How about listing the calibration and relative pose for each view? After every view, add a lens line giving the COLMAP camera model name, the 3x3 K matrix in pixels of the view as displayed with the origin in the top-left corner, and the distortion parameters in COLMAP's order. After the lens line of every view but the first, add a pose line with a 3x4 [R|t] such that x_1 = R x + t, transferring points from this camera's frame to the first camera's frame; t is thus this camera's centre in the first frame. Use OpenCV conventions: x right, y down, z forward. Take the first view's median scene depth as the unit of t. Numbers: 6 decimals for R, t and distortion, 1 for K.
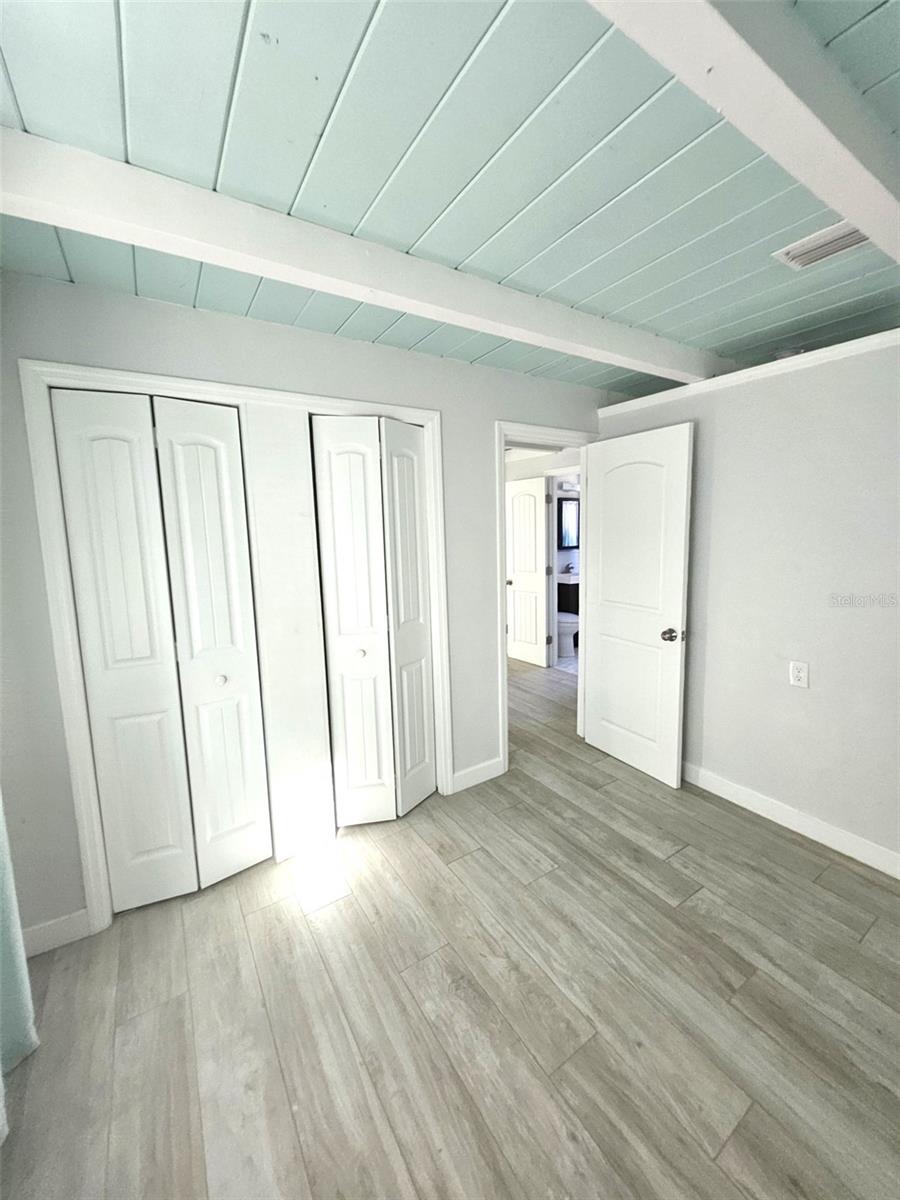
lens RADIAL K [[470.8, 0, 461.3], [0, 470.8, 591.3], [0, 0, 1]] dist [0.000019, 0.000068]
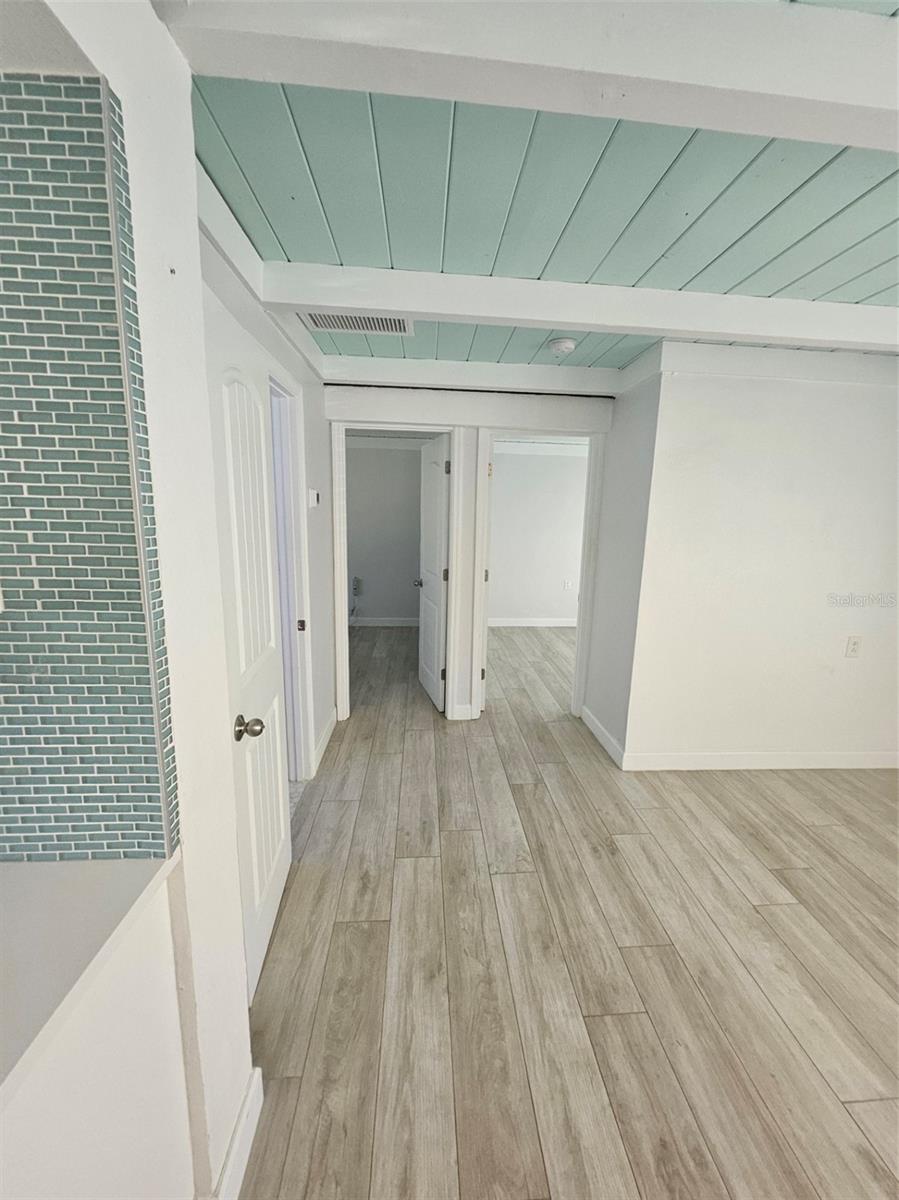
lens RADIAL K [[467.0, 0, 458.7], [0, 467.0, 590.7], [0, 0, 1]] dist [0.004013, 0.000099]
pose [[-0.875989, -0.085579, 0.474679, -0.288365], [0.054310, 0.960374, 0.273371, -0.406800], [-0.479265, 0.265250, -0.836629, 3.047348]]
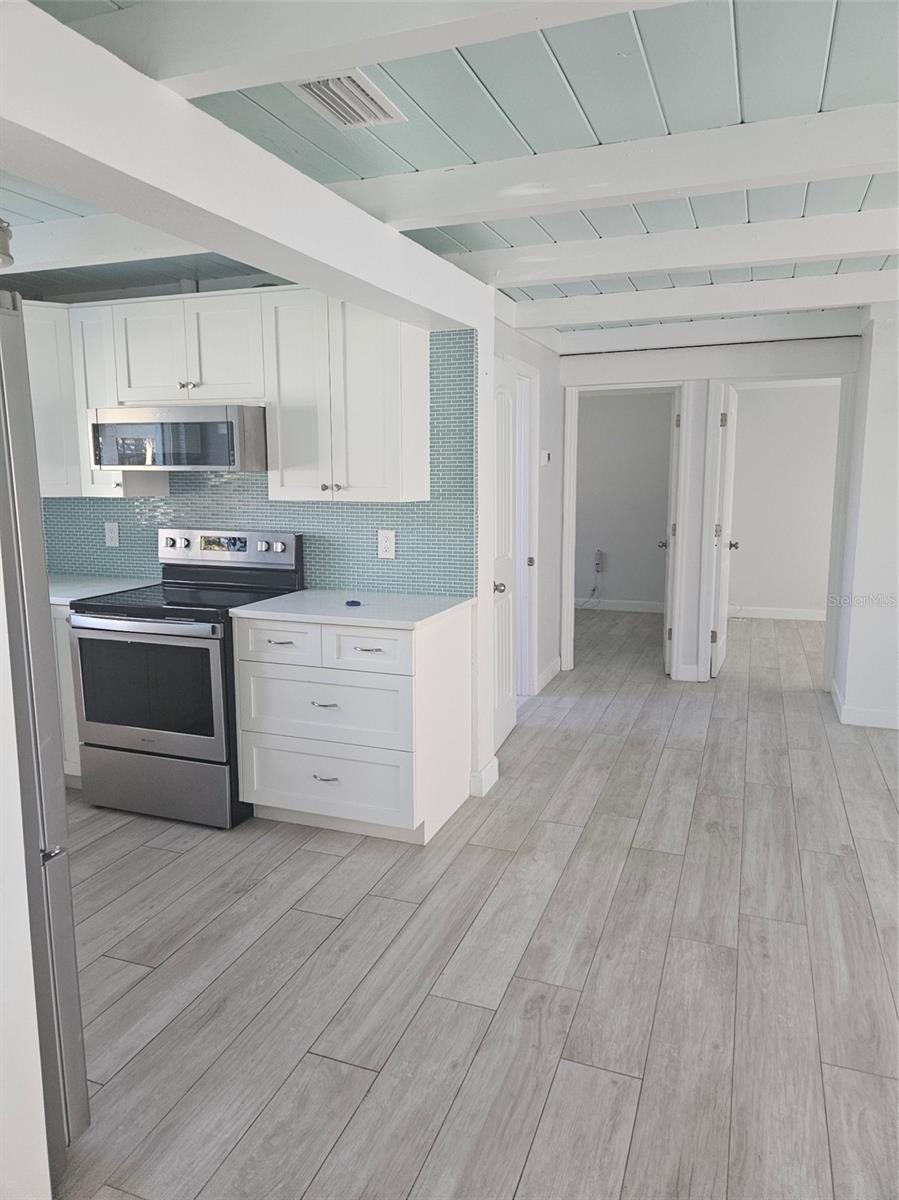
lens RADIAL K [[801.8, 0, 451.2], [0, 801.8, 588.6], [0, 0, 1]] dist [0.078757, -0.062888]
pose [[-0.587024, -0.092597, 0.804256, -1.382529], [0.122523, 0.971833, 0.201320, -0.478019], [-0.800244, 0.216719, -0.559144, 3.993856]]
